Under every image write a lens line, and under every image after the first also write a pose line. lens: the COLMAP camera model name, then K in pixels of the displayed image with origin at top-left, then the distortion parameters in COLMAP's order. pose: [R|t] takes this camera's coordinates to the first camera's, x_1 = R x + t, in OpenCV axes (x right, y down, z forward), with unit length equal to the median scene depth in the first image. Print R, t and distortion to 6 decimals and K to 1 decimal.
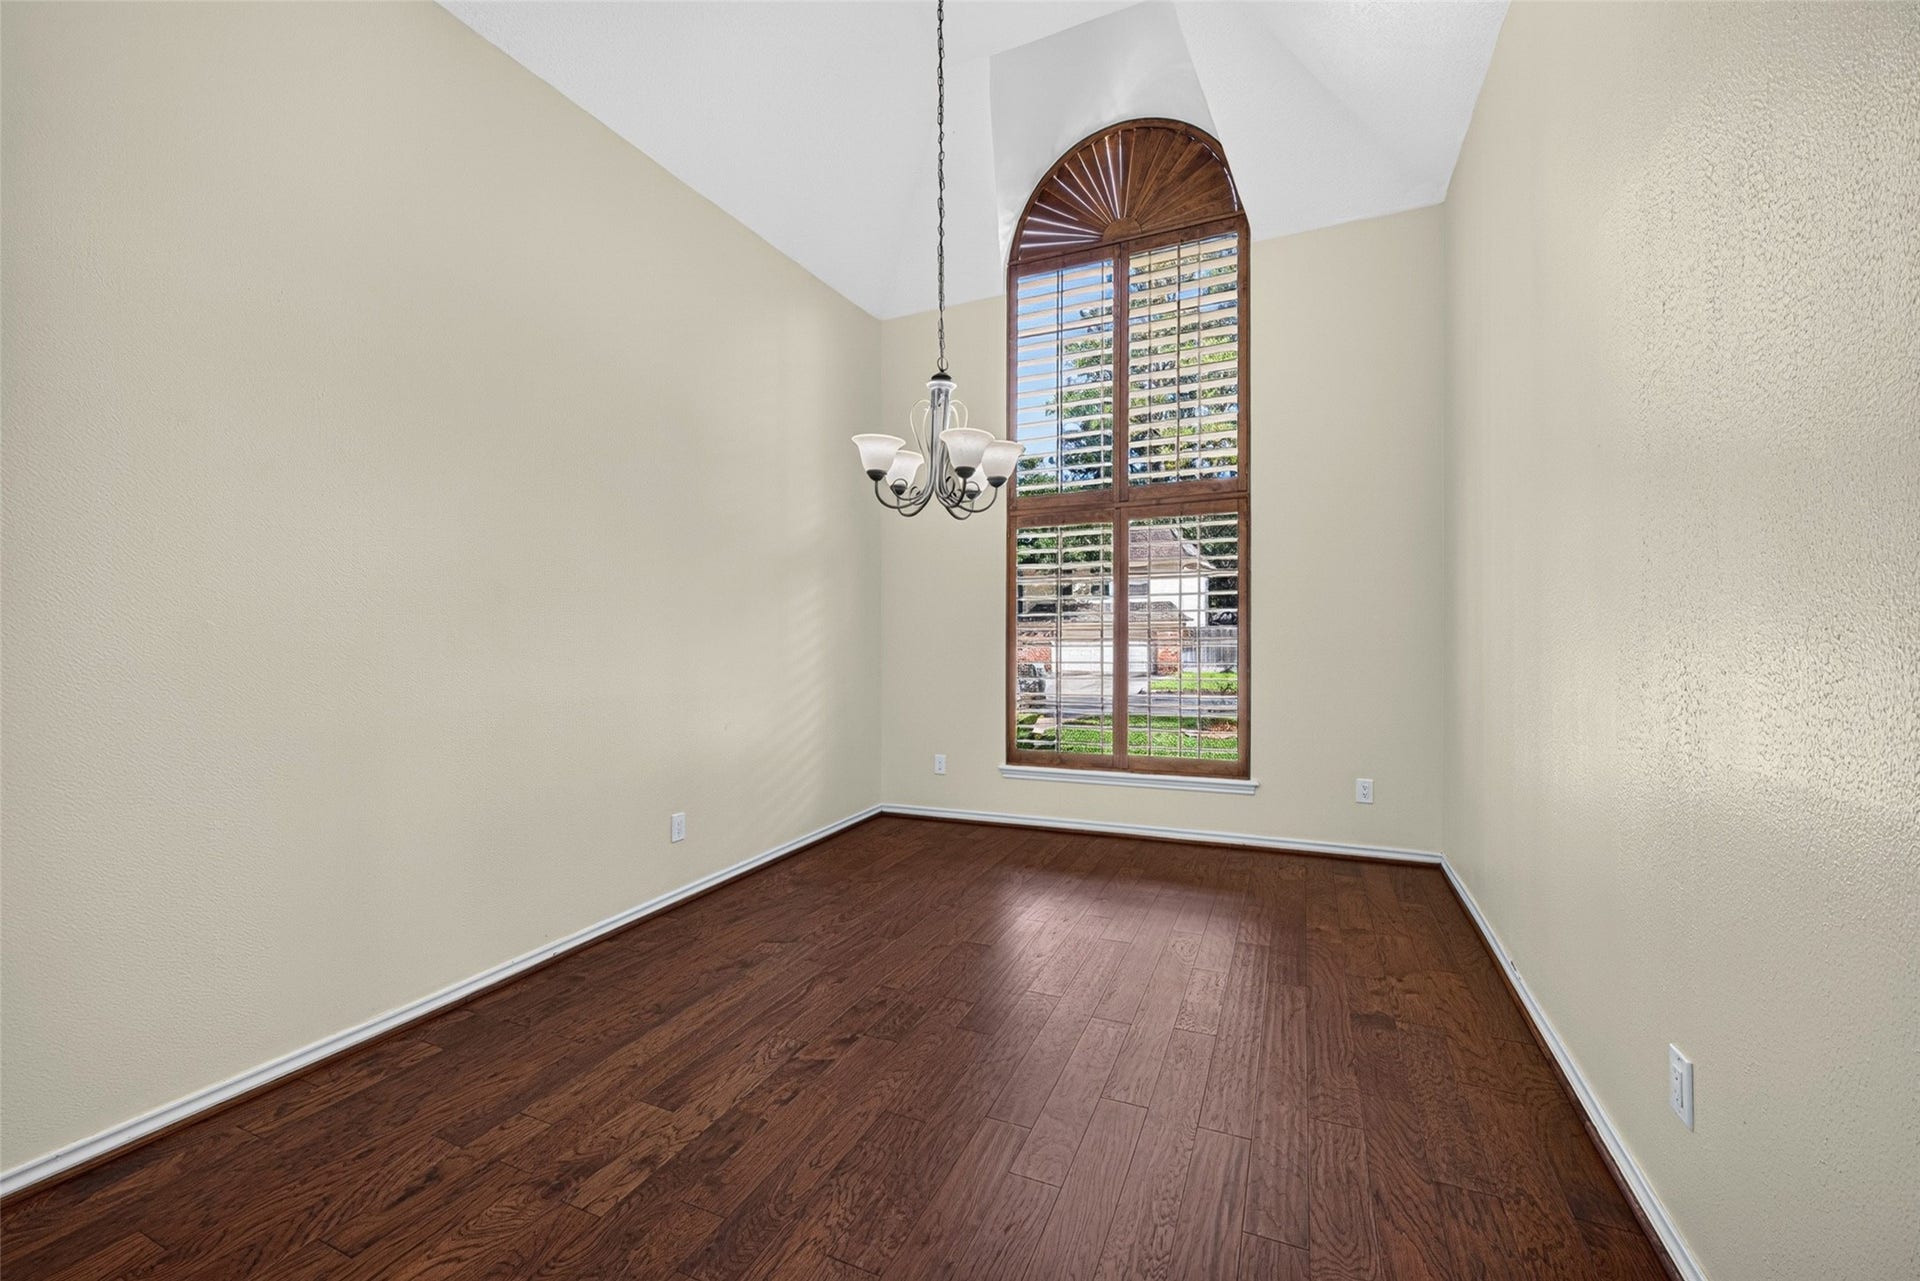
lens RADIAL K [[747.7, 0, 967.7], [0, 747.7, 632.1], [0, 0, 1]] dist [-0.002396, -0.000366]
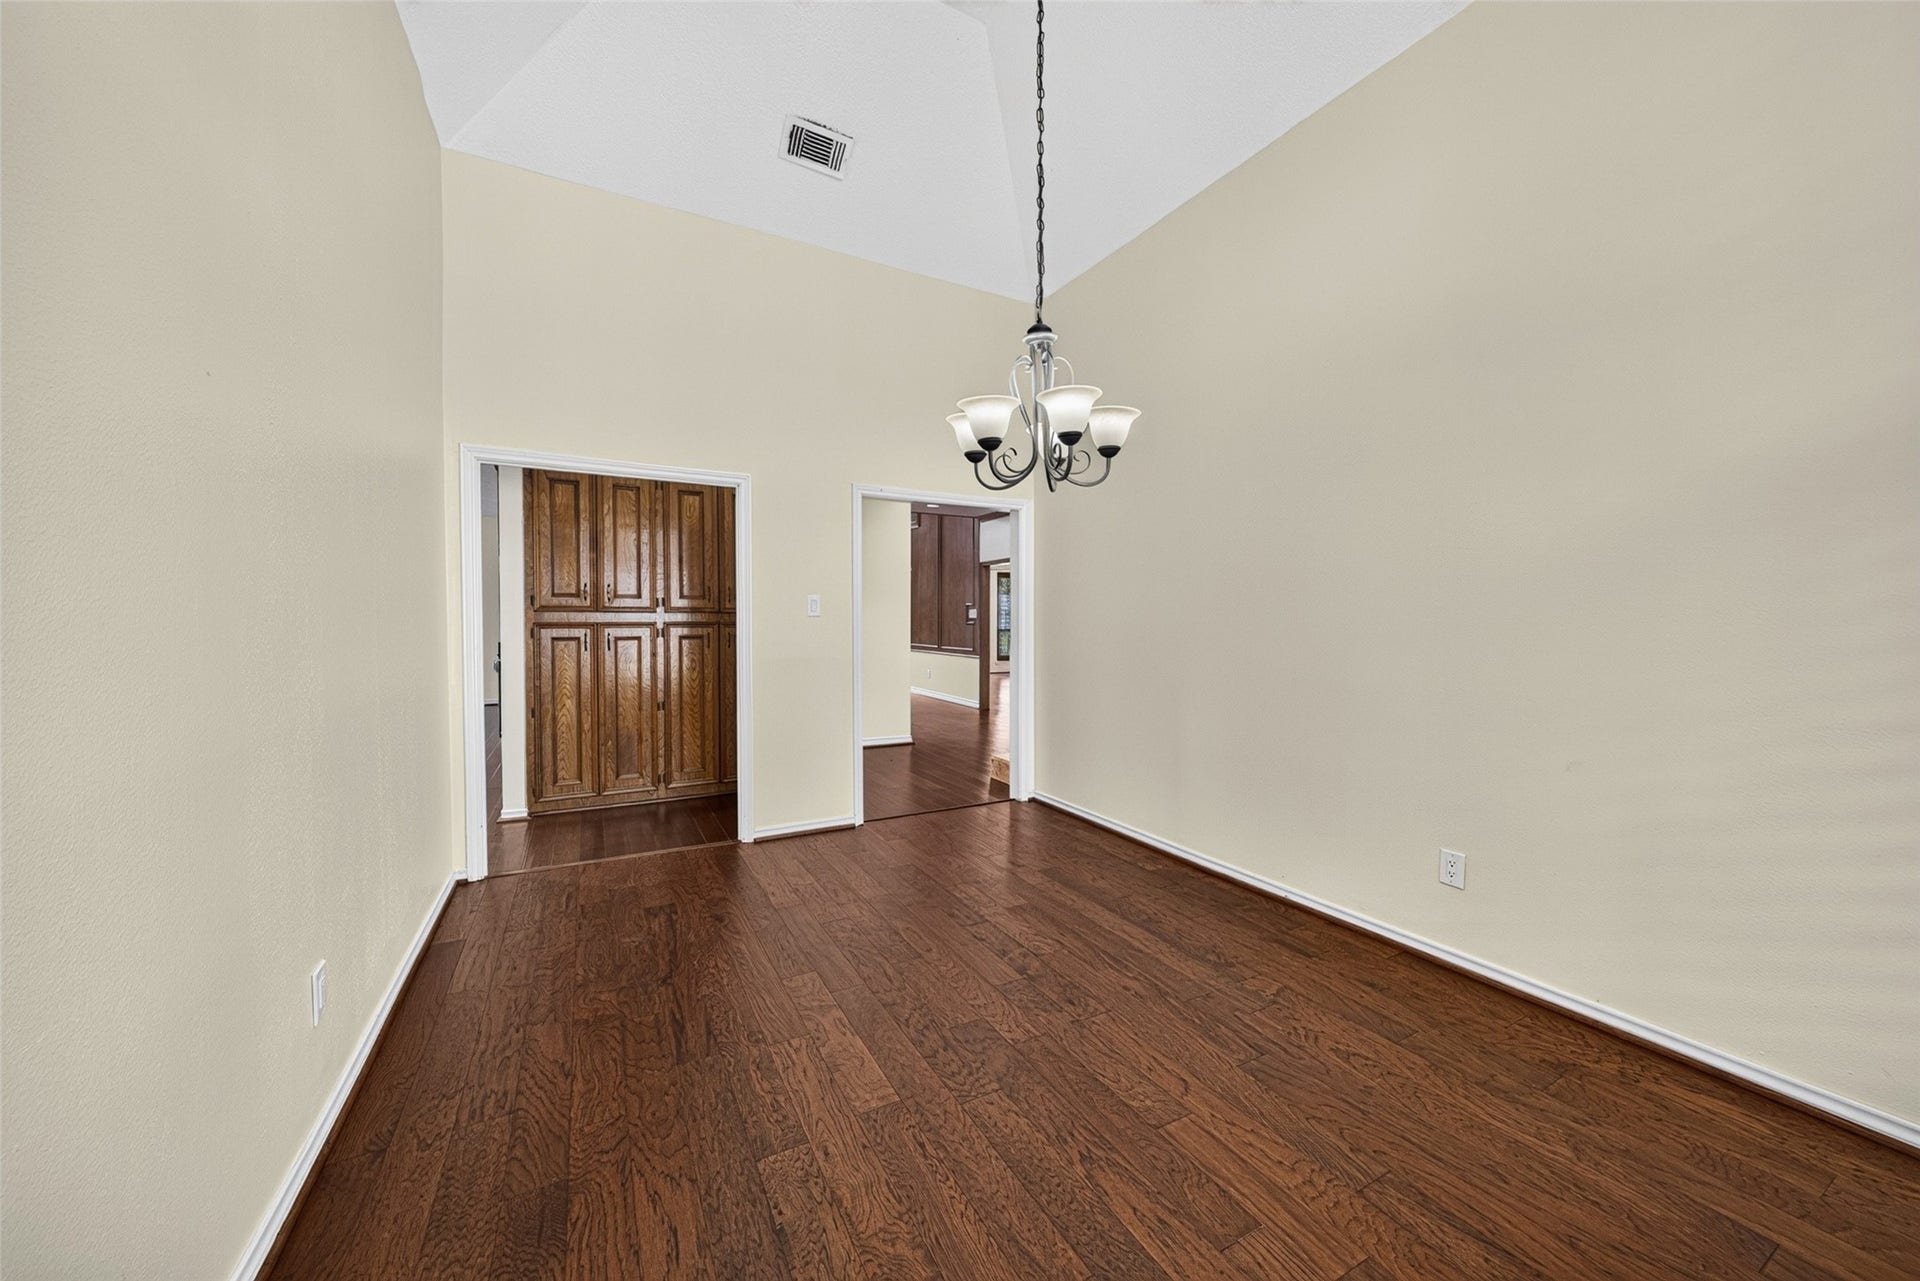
lens RADIAL K [[676.1, 0, 972.4], [0, 676.1, 636.1], [0, 0, 1]] dist [-0.003445, 0.000524]
pose [[-0.585379, 0.034690, -0.810017, 0.674561], [0.006434, 0.999252, 0.038145, -0.022929], [0.810734, 0.017117, -0.585164, 1.420755]]
